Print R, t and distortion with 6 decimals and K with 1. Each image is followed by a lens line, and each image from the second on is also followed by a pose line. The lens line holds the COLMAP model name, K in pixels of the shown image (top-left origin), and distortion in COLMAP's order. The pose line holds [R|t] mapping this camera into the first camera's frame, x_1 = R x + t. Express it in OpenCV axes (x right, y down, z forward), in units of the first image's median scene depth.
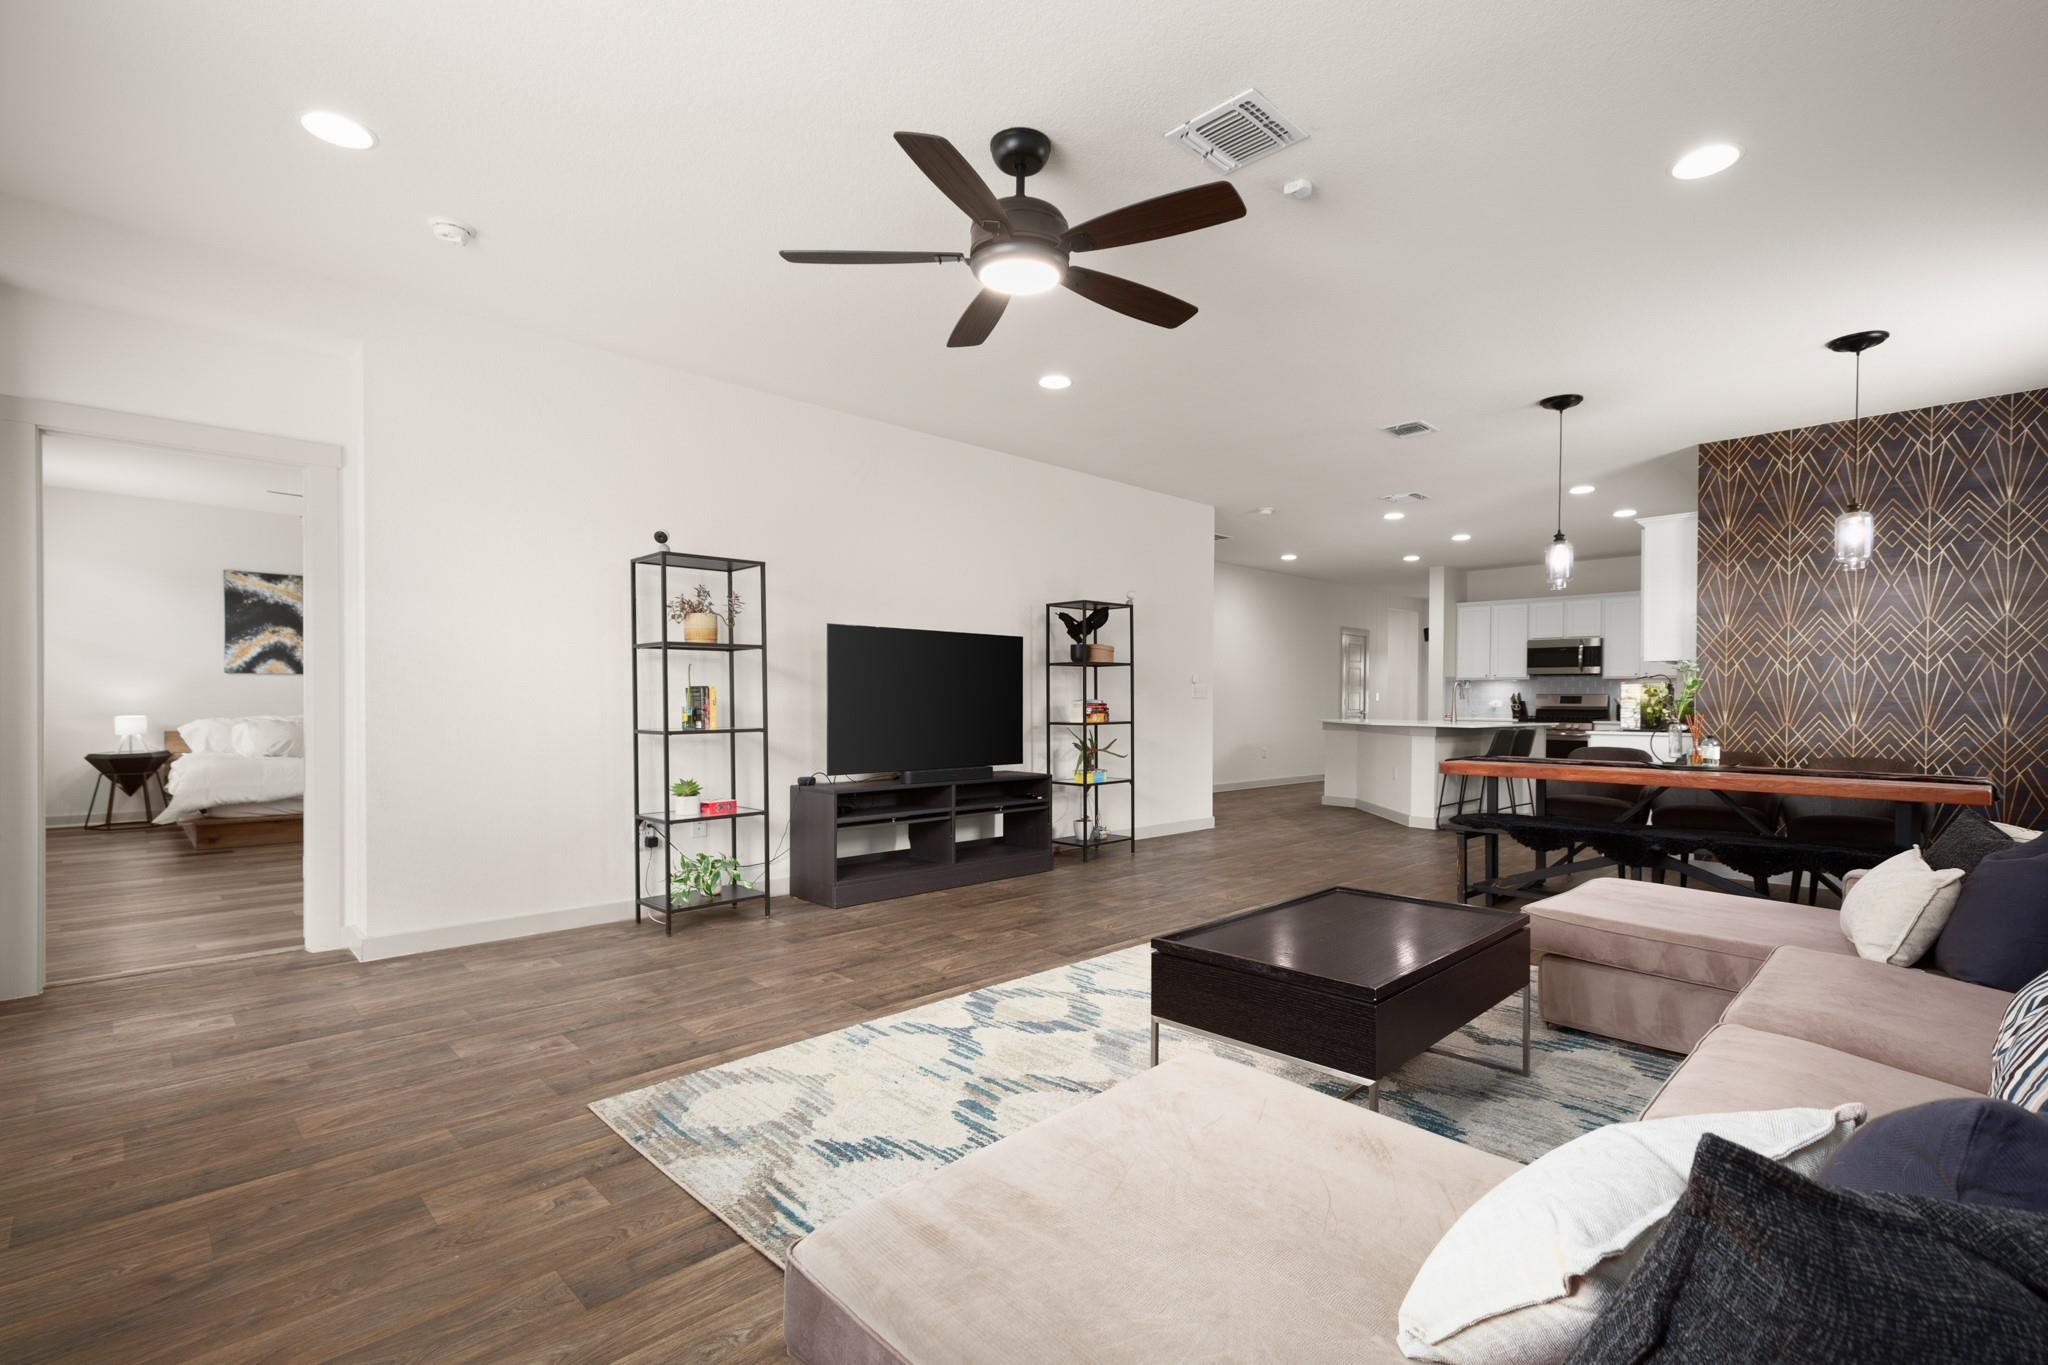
lens RADIAL K [[941.4, 0, 1045.8], [0, 941.4, 707.7], [0, 0, 1]] dist [0.009973, -0.000422]
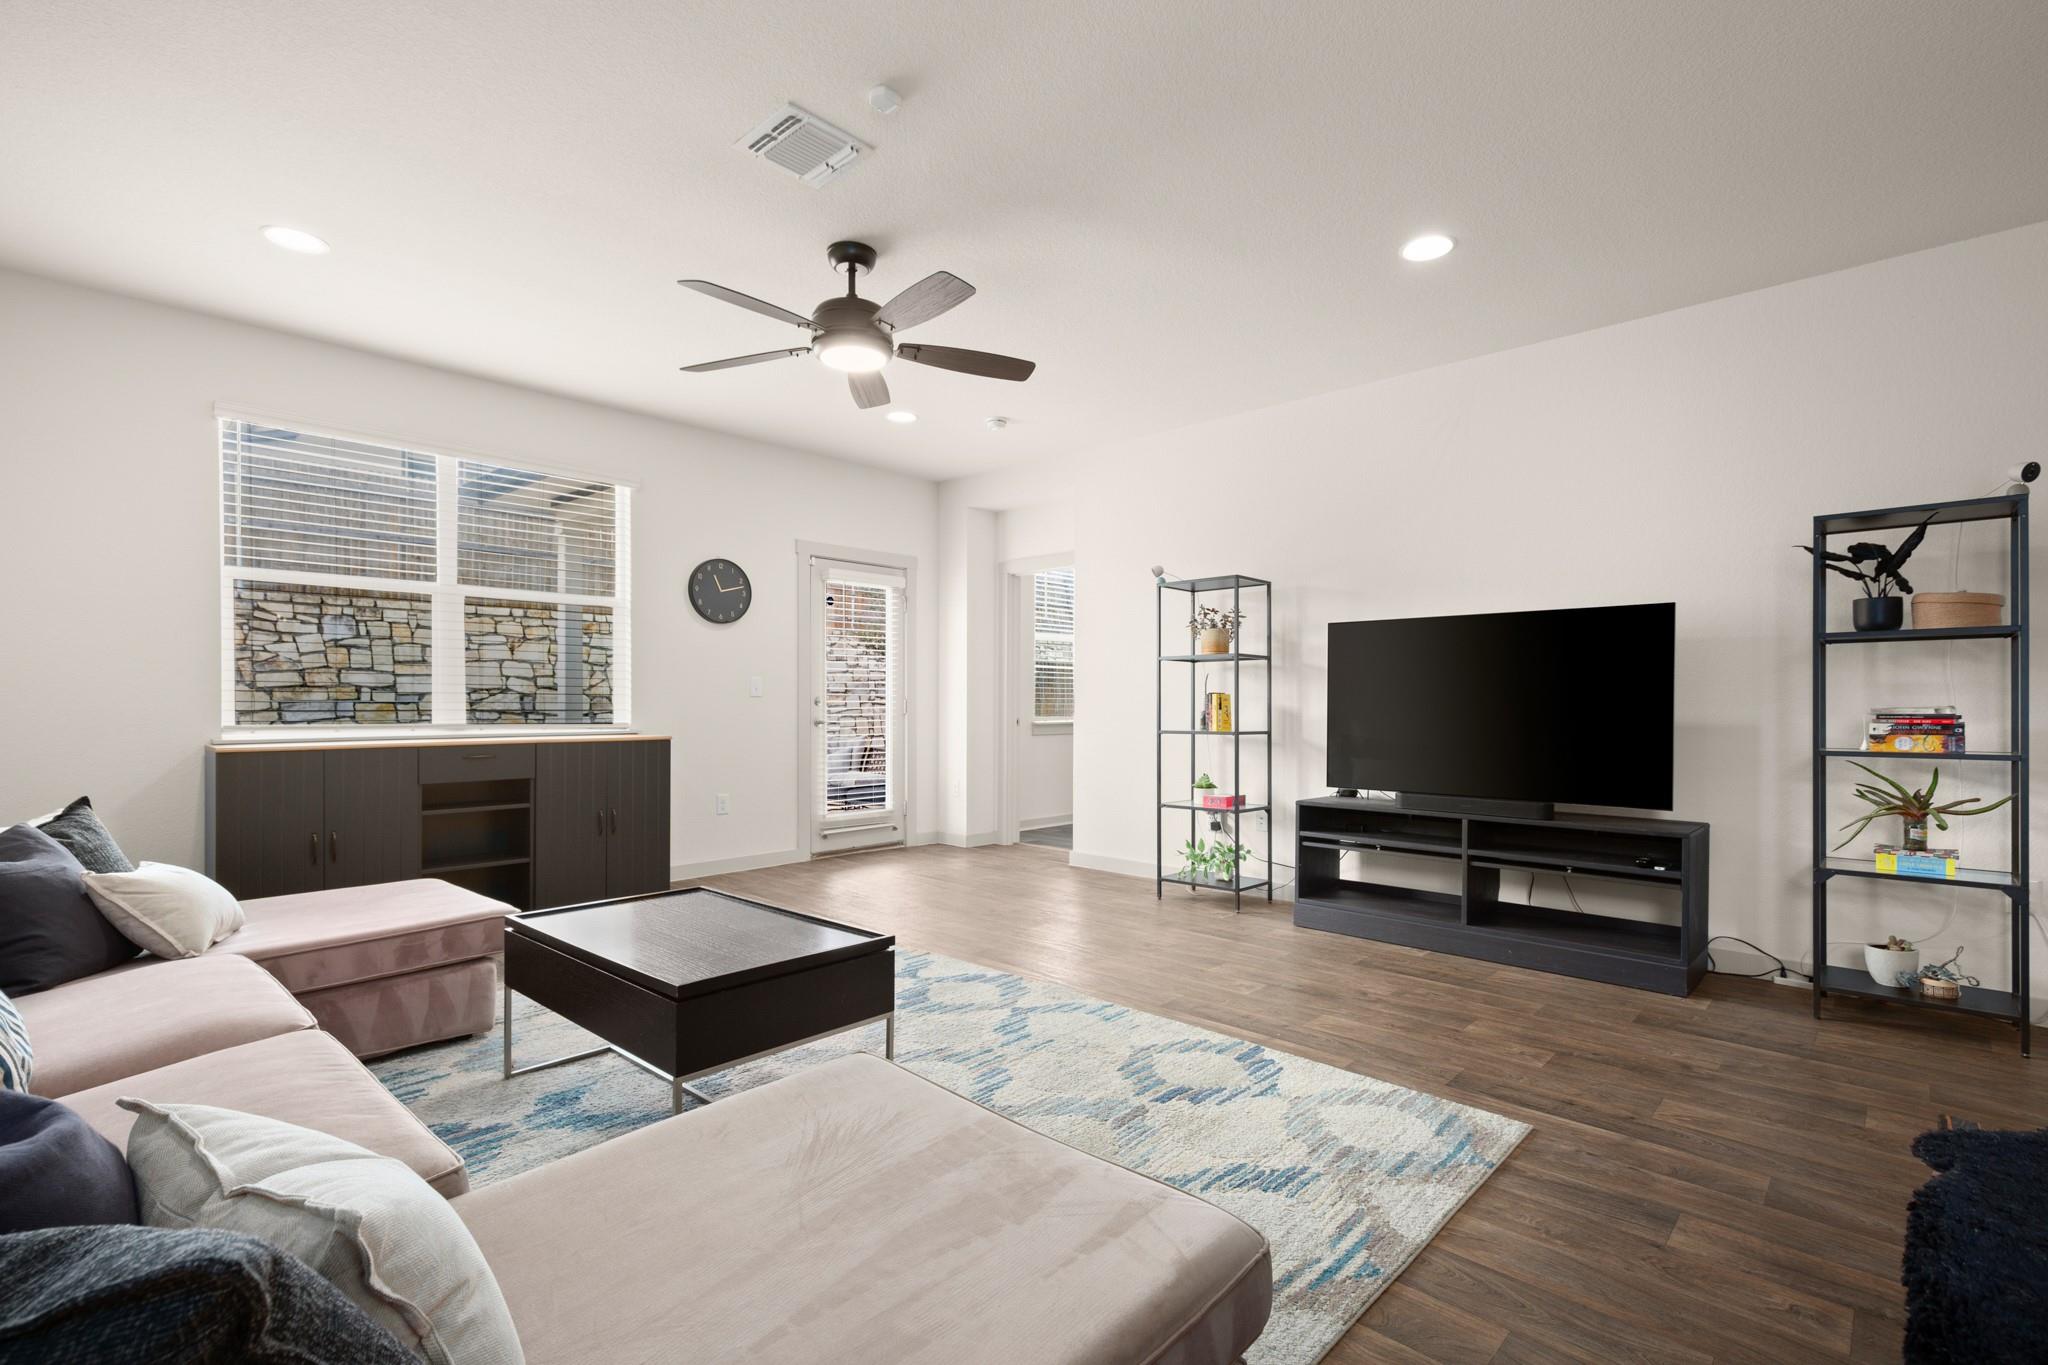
lens RADIAL K [[941.4, 0, 1045.8], [0, 941.4, 707.7], [0, 0, 1]] dist [0.009973, -0.000422]
pose [[0.042215, 0.001478, -0.999107, 0.710734], [-0.014460, 0.999895, 0.000868, -0.002768], [0.999004, 0.014411, 0.042232, 0.705143]]
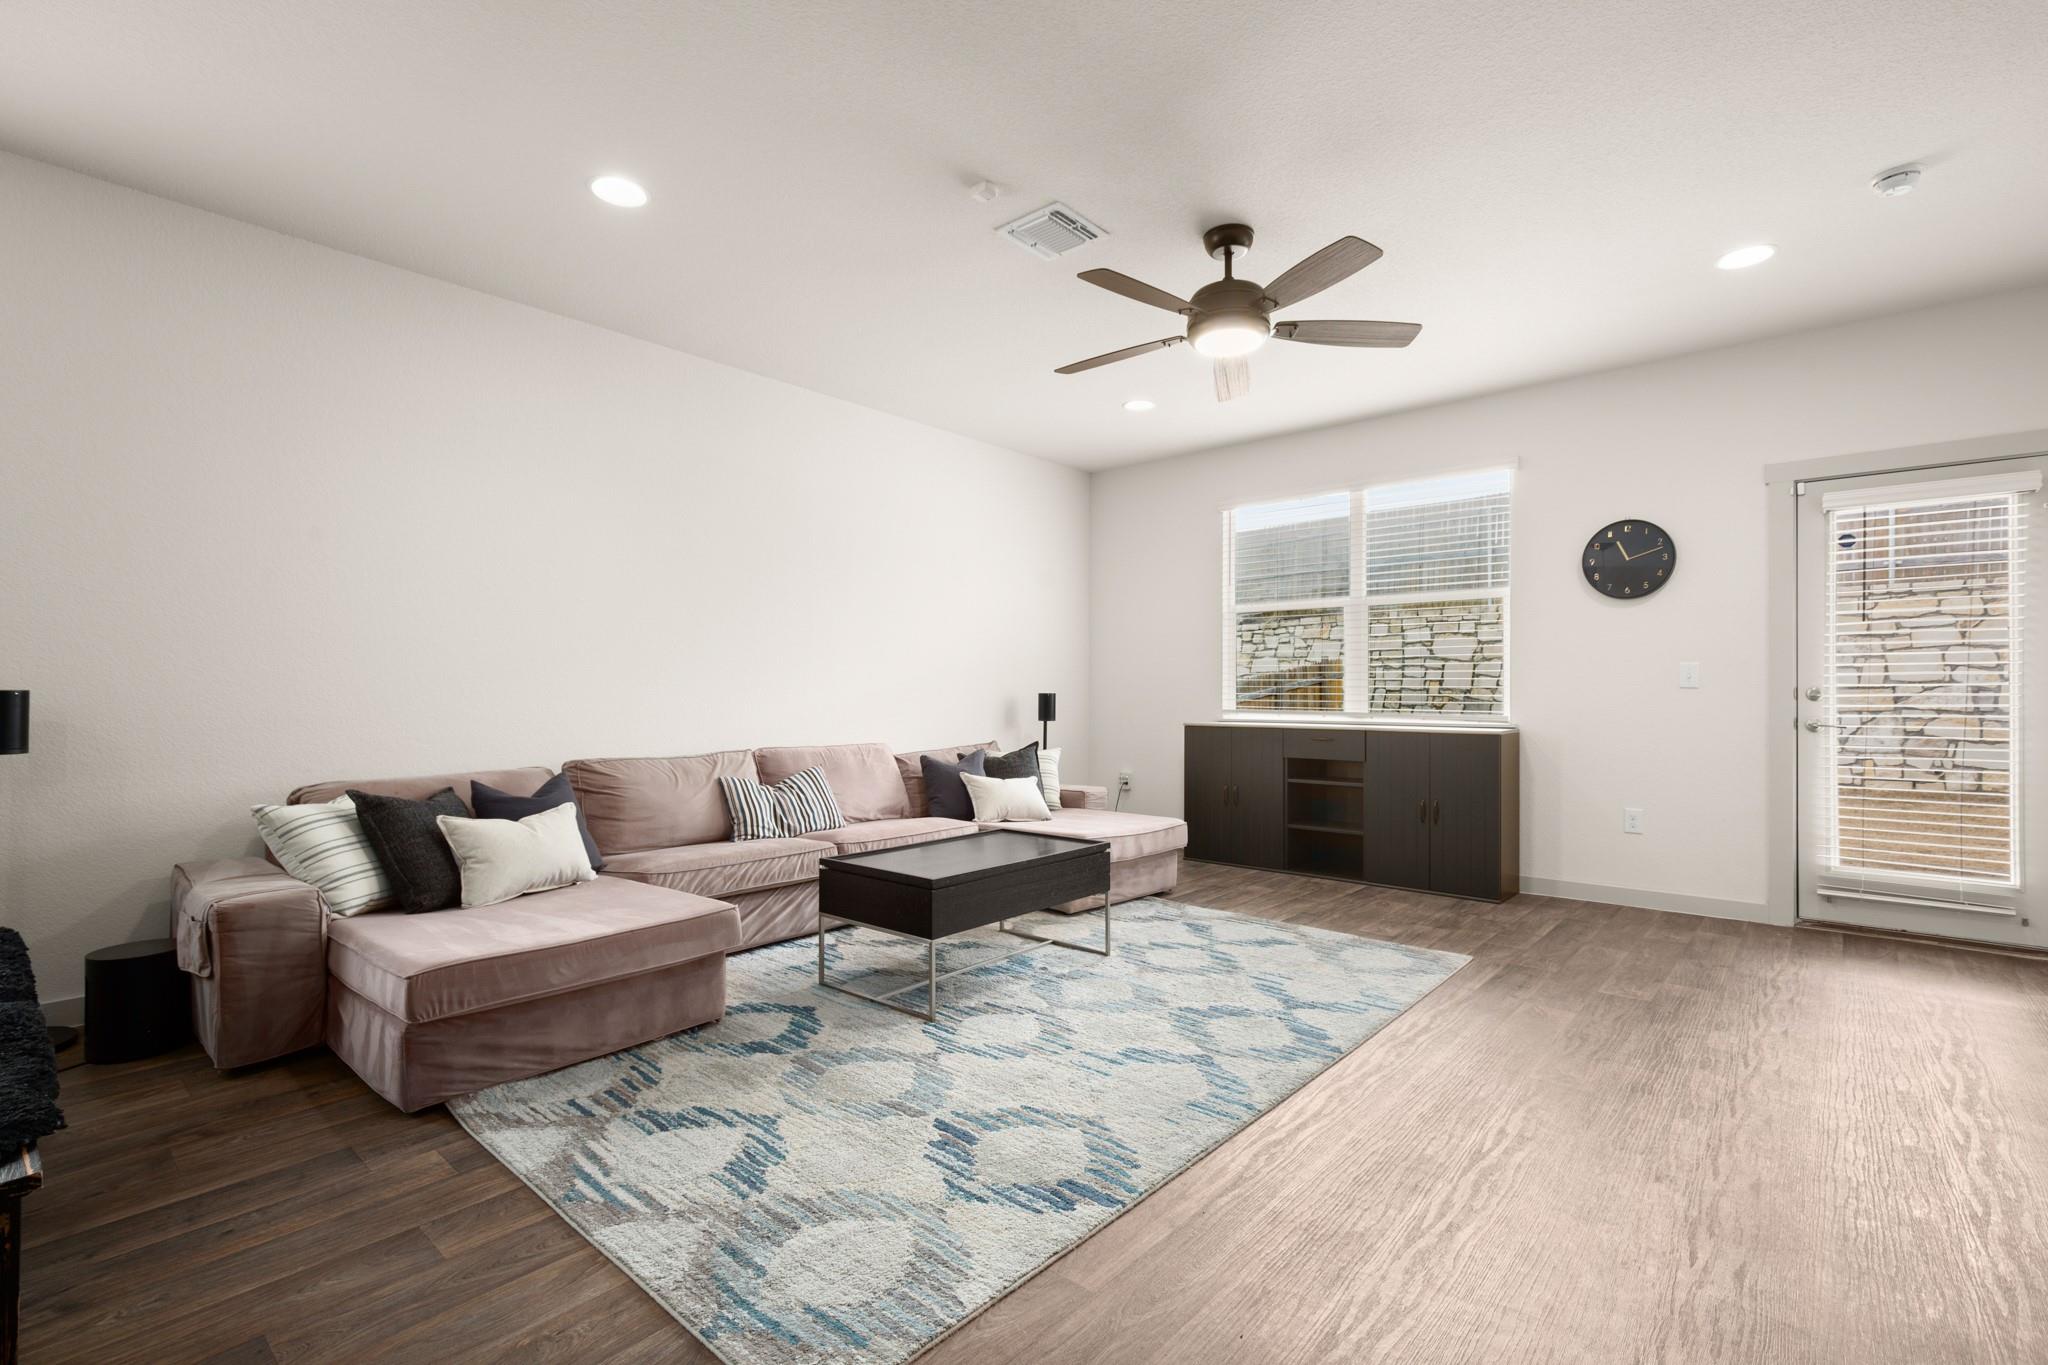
lens RADIAL K [[927.2, 0, 1032.7], [0, 927.2, 681.6], [0, 0, 1]] dist [0.010639, -0.000063]
pose [[-0.997683, -0.008642, -0.067478, 0.174323], [-0.008566, 0.999962, -0.001405, -0.010315], [0.067487, -0.000824, -0.997720, 1.272408]]
